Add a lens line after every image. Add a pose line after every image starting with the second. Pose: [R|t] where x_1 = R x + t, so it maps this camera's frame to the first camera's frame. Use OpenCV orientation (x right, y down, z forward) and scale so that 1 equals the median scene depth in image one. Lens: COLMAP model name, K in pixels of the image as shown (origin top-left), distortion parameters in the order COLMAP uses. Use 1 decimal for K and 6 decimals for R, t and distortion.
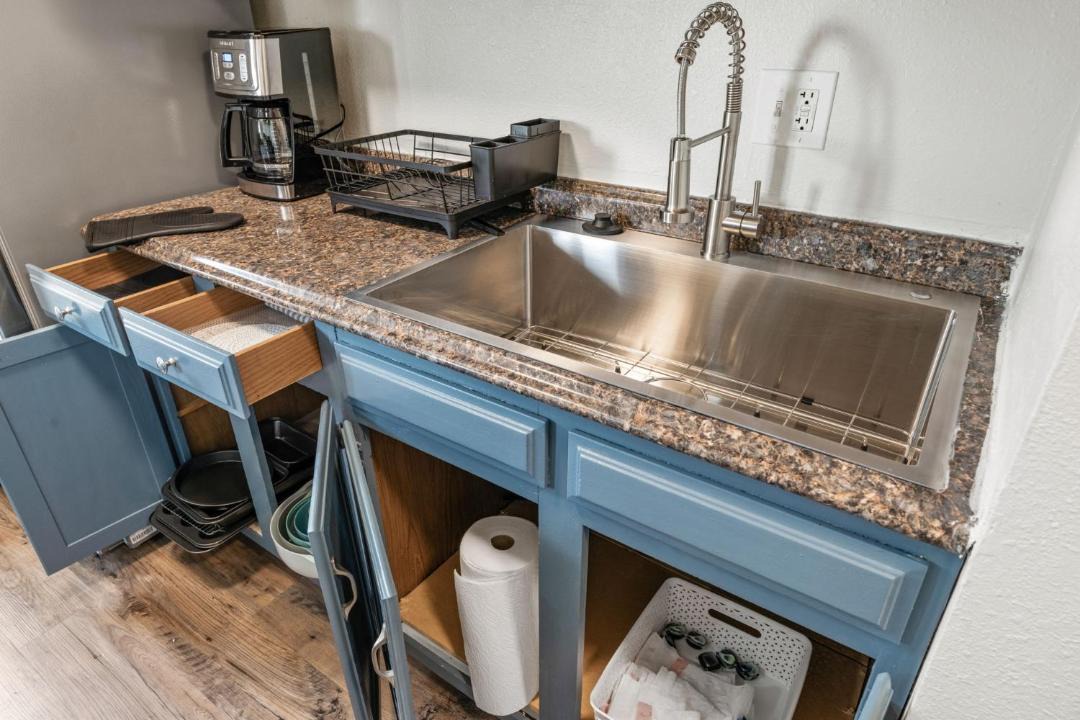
lens RADIAL K [[660.5, 0, 538.1], [0, 660.5, 357.5], [0, 0, 1]] dist [0.001091, 0.000182]
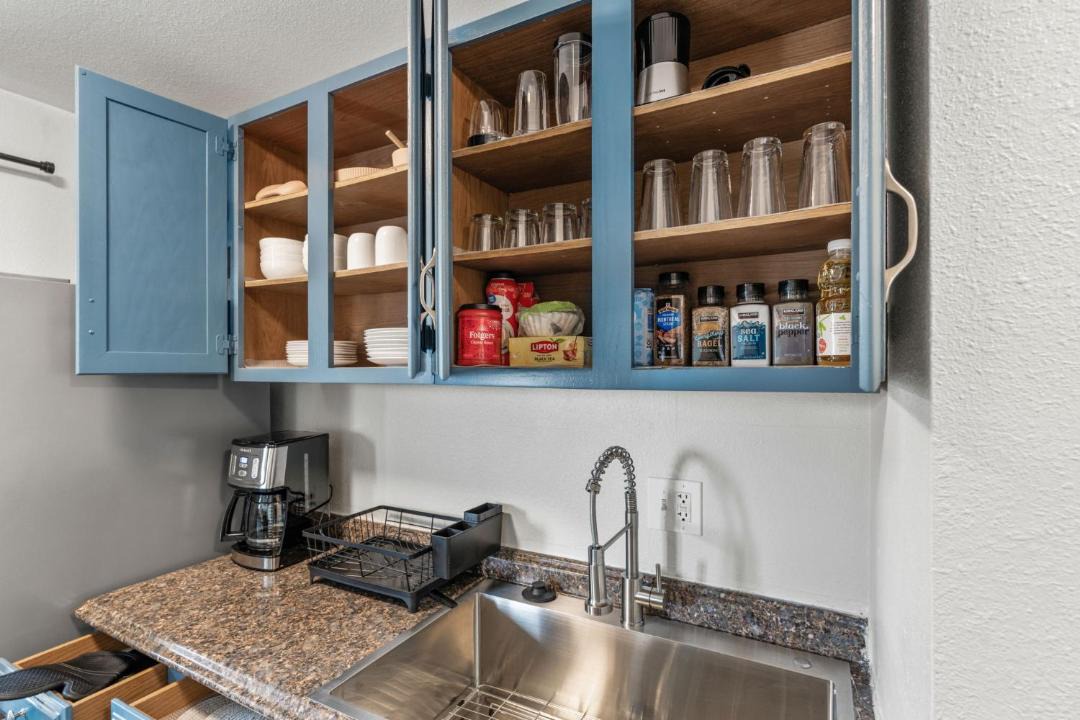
lens RADIAL K [[527.5, 0, 540.0], [0, 527.5, 360.0], [0, 0, 1]] dist [-0.002324, -0.000522]
pose [[0.994580, -0.000891, 0.103973, -0.000945], [0.049705, 0.882383, -0.467898, -0.134496], [-0.091327, 0.470530, 0.877645, -0.059121]]
